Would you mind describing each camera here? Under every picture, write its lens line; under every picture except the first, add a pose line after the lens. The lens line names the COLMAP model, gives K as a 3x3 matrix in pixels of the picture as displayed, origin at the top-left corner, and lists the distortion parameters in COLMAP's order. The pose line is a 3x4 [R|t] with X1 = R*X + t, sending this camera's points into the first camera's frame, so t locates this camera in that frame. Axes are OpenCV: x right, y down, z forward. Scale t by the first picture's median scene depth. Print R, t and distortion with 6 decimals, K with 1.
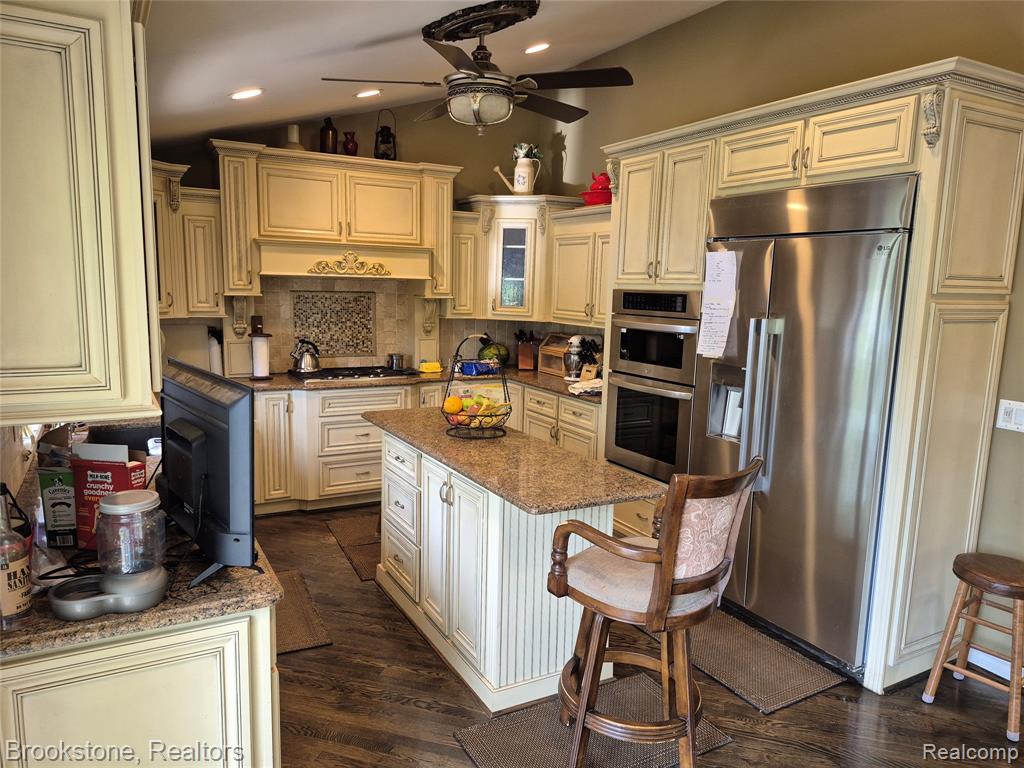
lens RADIAL K [[705.3, 0, 507.4], [0, 705.3, 383.9], [0, 0, 1]] dist [0.111660, -0.139180]
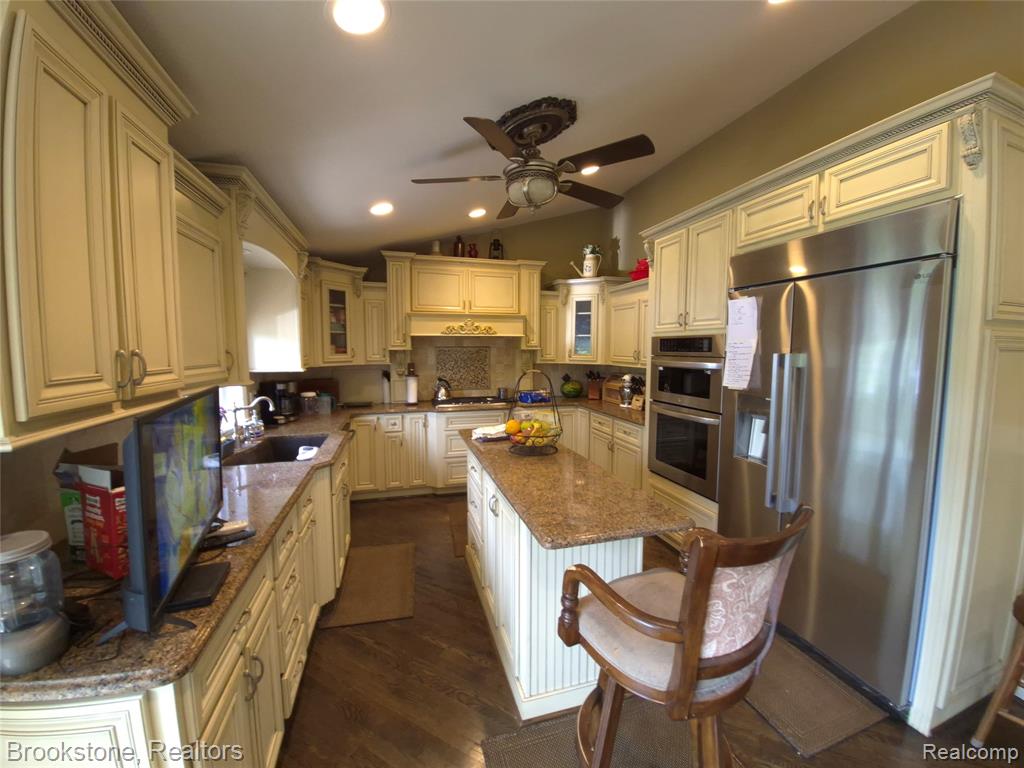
lens RADIAL K [[403.4, 0, 516.9], [0, 403.4, 375.8], [0, 0, 1]] dist [-0.000834, -0.009594]
pose [[0.978282, -0.006729, -0.207171, 0.060138], [-0.009261, 0.997056, -0.076114, -0.004708], [0.207073, 0.076379, 0.975339, 0.233748]]
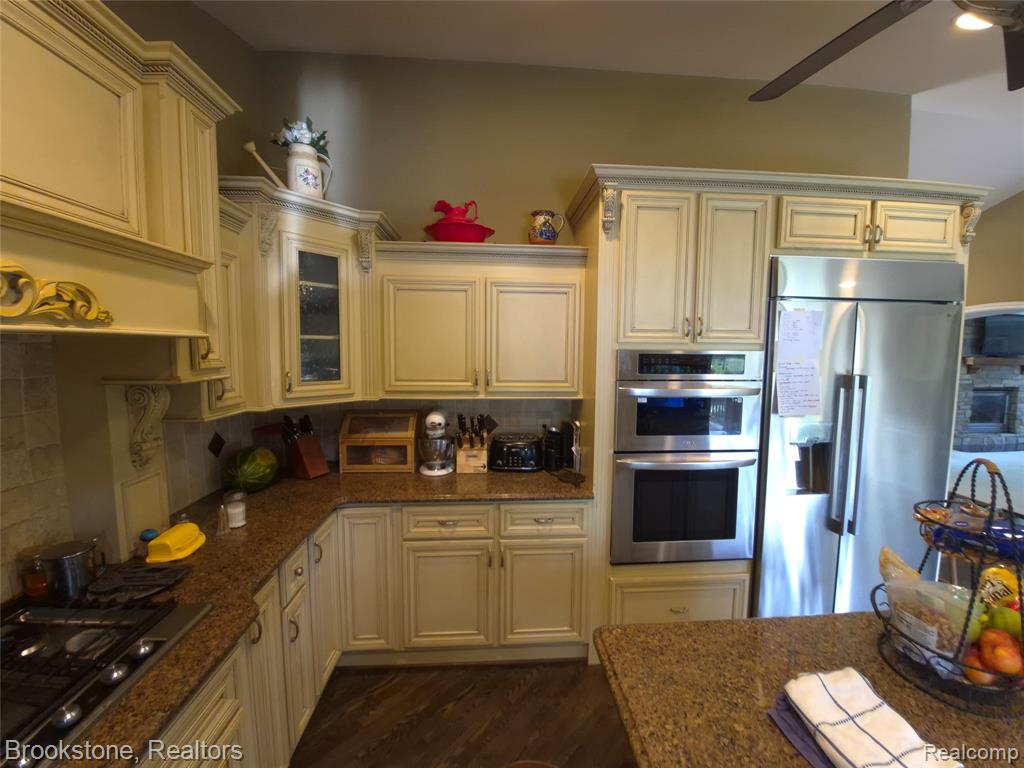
lens RADIAL K [[395.8, 0, 510.3], [0, 395.8, 382.1], [0, 0, 1]] dist [-0.013537, -0.007159]
pose [[0.422343, -0.096973, 0.901234, -0.297999], [0.134476, 0.989962, 0.043501, -0.134005], [-0.896405, 0.102822, 0.431144, 0.920844]]
